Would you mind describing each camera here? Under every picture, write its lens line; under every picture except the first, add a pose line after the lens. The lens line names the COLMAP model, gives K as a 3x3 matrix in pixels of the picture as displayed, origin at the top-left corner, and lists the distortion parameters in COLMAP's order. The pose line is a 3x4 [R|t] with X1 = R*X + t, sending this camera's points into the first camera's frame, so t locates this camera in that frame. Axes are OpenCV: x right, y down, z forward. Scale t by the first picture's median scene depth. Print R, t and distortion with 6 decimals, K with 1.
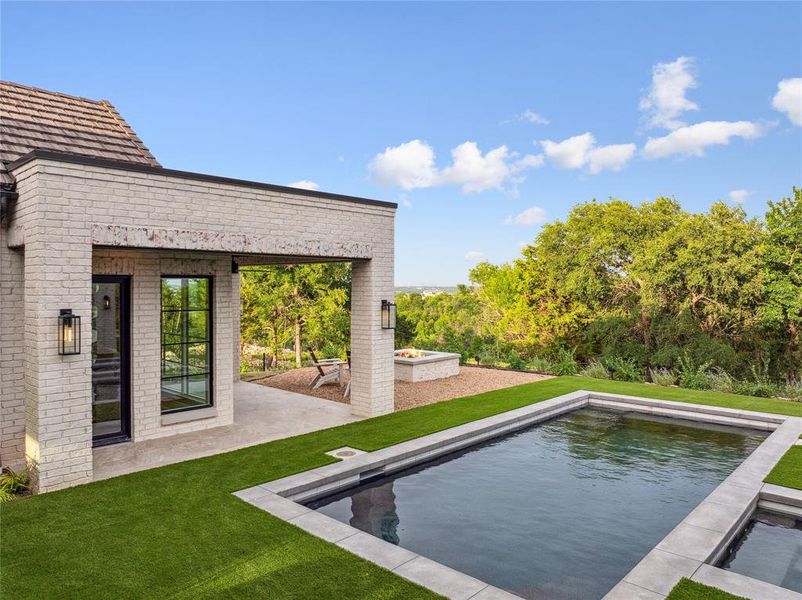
lens RADIAL K [[565.4, 0, 401.3], [0, 565.4, 292.5], [0, 0, 1]] dist [-0.049348, 0.006911]
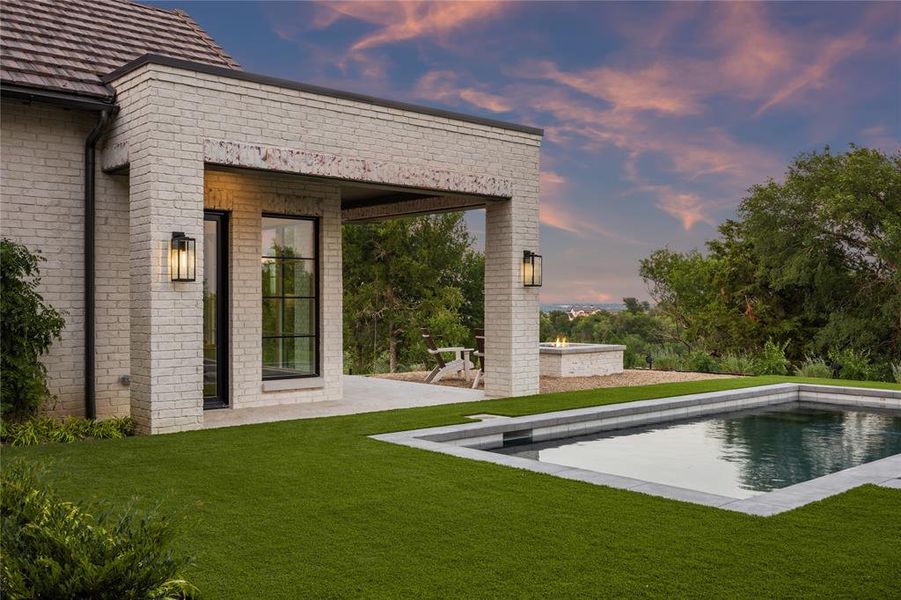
lens RADIAL K [[854.3, 0, 455.6], [0, 854.3, 319.5], [0, 0, 1]] dist [-0.020306, 0.000000]
pose [[0.995437, -0.000207, -0.095416, -0.018083], [0.000946, 0.999970, 0.007704, 0.115624], [0.095411, -0.007759, 0.995408, -0.237818]]
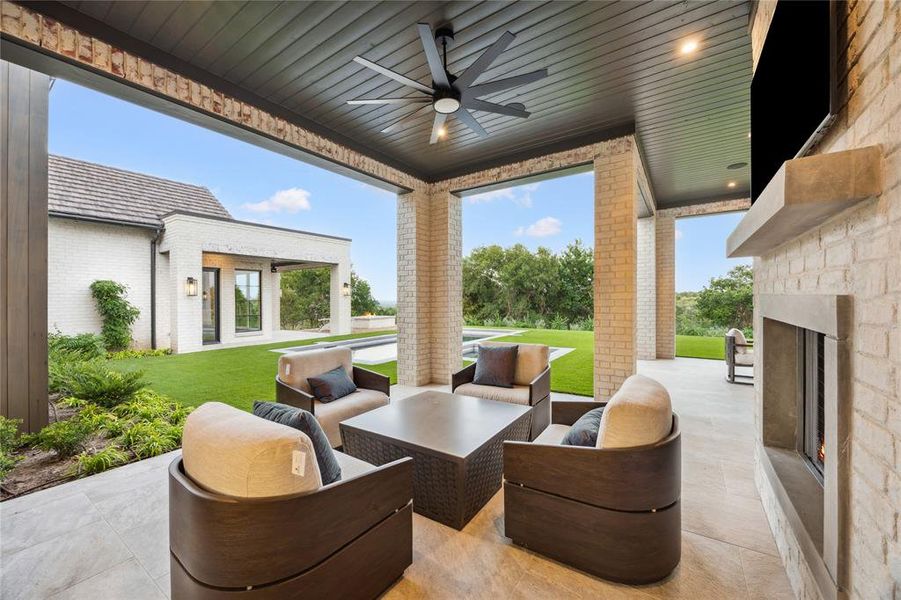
lens RADIAL K [[340.6, 0, 450.7], [0, 340.6, 300.5], [0, 0, 1]] dist [-0.003233, -0.000069]
pose [[0.988996, -0.014970, 0.147183, 0.206050], [0.016252, 0.999840, -0.007514, 0.113971], [-0.147047, 0.009823, 0.989081, -0.436642]]
